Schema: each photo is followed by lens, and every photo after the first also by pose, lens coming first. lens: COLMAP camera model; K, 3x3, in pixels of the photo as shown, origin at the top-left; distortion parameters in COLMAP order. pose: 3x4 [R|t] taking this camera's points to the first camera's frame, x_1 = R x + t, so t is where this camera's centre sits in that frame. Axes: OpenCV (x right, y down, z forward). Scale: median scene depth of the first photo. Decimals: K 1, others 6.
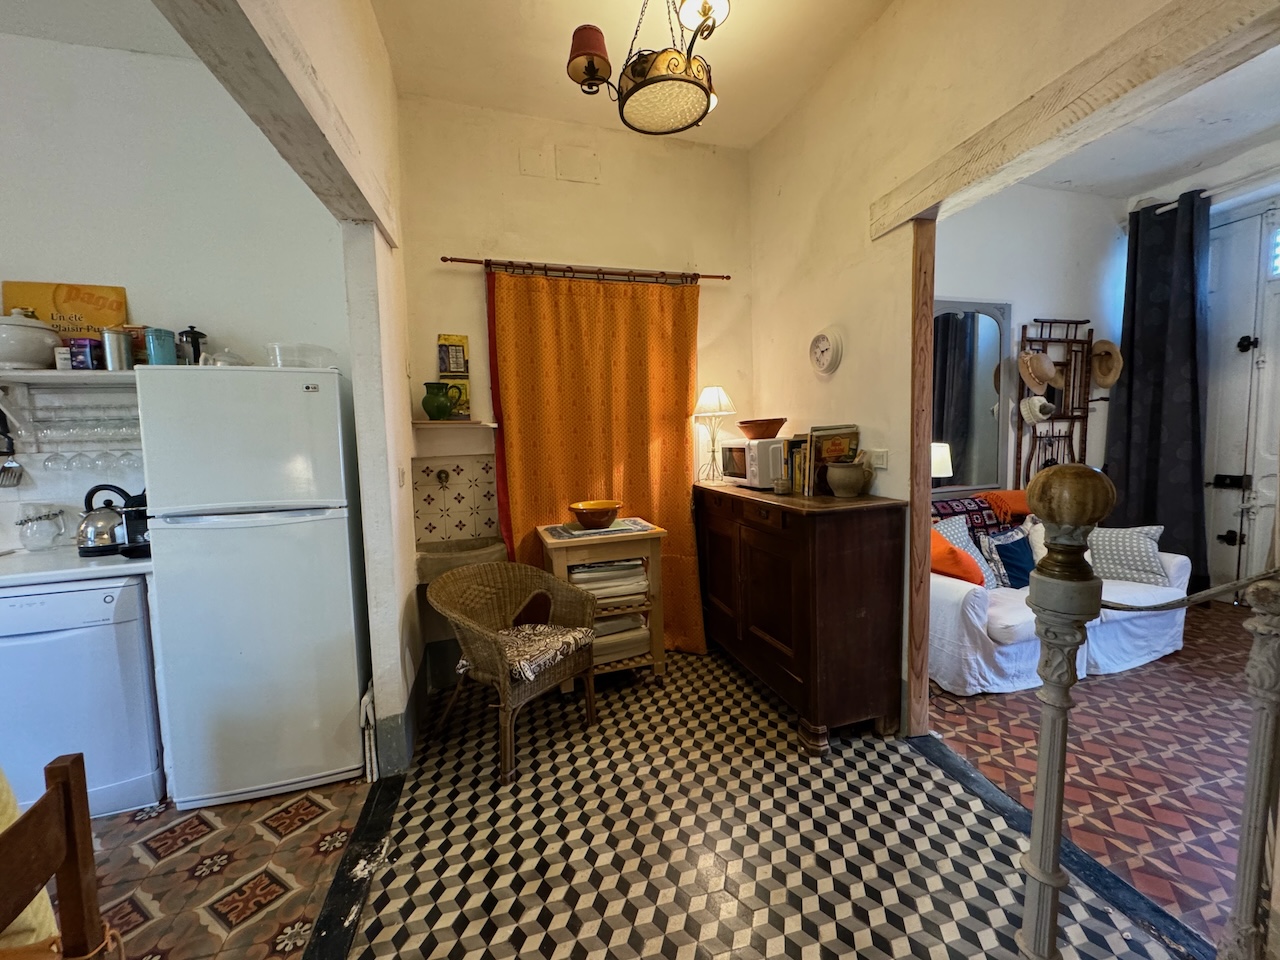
lens RADIAL K [[527.4, 0, 635.9], [0, 527.4, 475.2], [0, 0, 1]] dist [-0.002228, -0.000298]
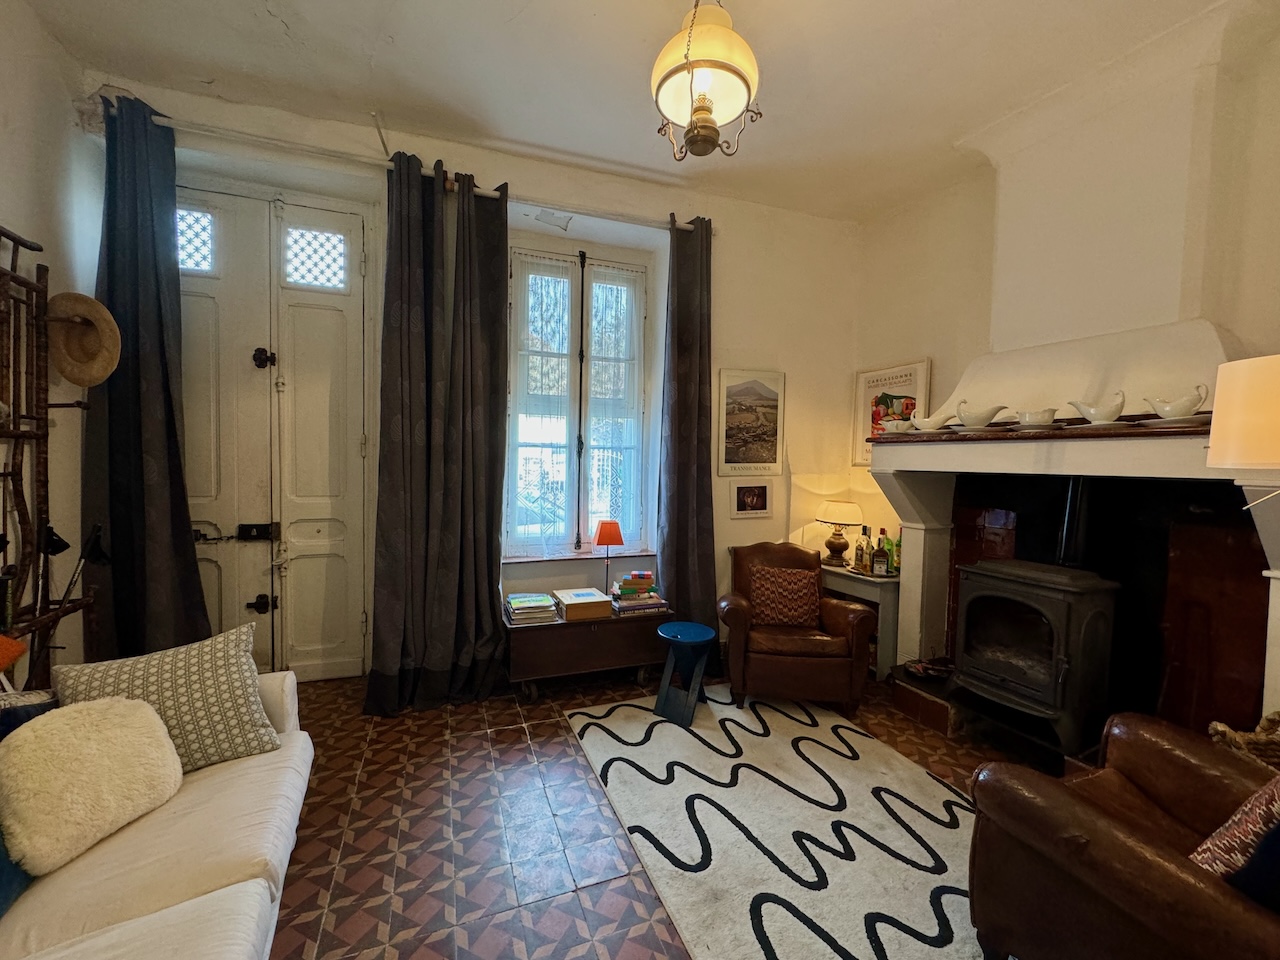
lens RADIAL K [[513.8, 0, 643.2], [0, 513.8, 483.2], [0, 0, 1]] dist [-0.003353, -0.000250]
pose [[-0.137320, -0.018945, 0.990345, 0.537077], [0.057572, 0.997974, 0.027074, -0.084940], [-0.988852, 0.060734, -0.135951, 0.942368]]
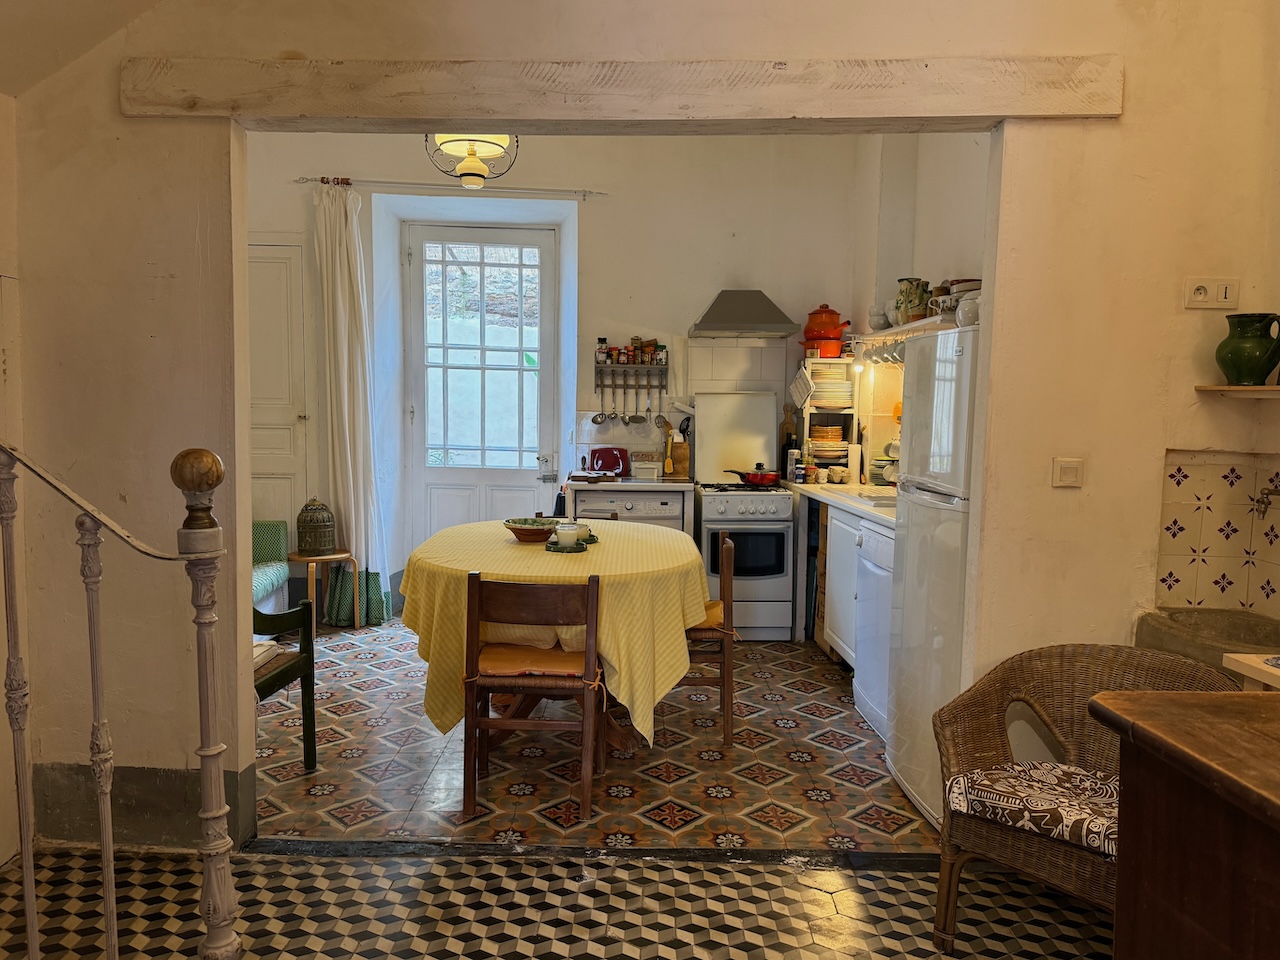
lens RADIAL K [[917.7, 0, 620.6], [0, 917.7, 482.4], [0, 0, 1]] dist [0.179020, -0.323149]
pose [[-0.268667, 0.105446, -0.957444, 0.876928], [-0.074006, 0.988792, 0.129665, -0.100131], [0.960386, 0.105694, -0.257853, 0.823583]]
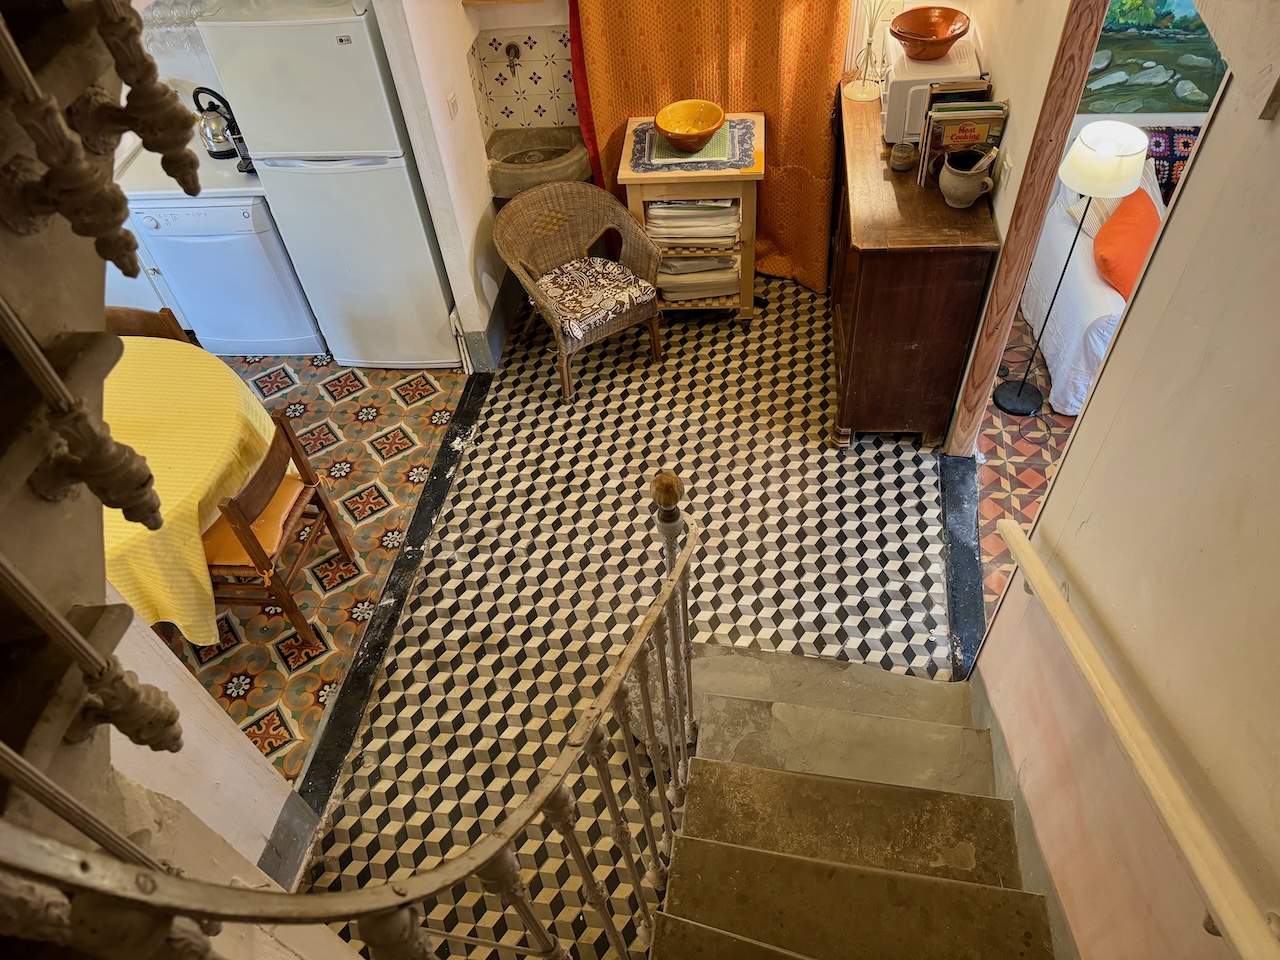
lens RADIAL K [[917.7, 0, 620.6], [0, 917.7, 482.4], [0, 0, 1]] dist [0.179020, -0.323149]
pose [[0.918756, 0.262002, -0.295369, 0.506981], [0.029882, 0.699810, 0.713704, -0.739917], [0.393694, -0.664546, 0.635125, -0.377947]]
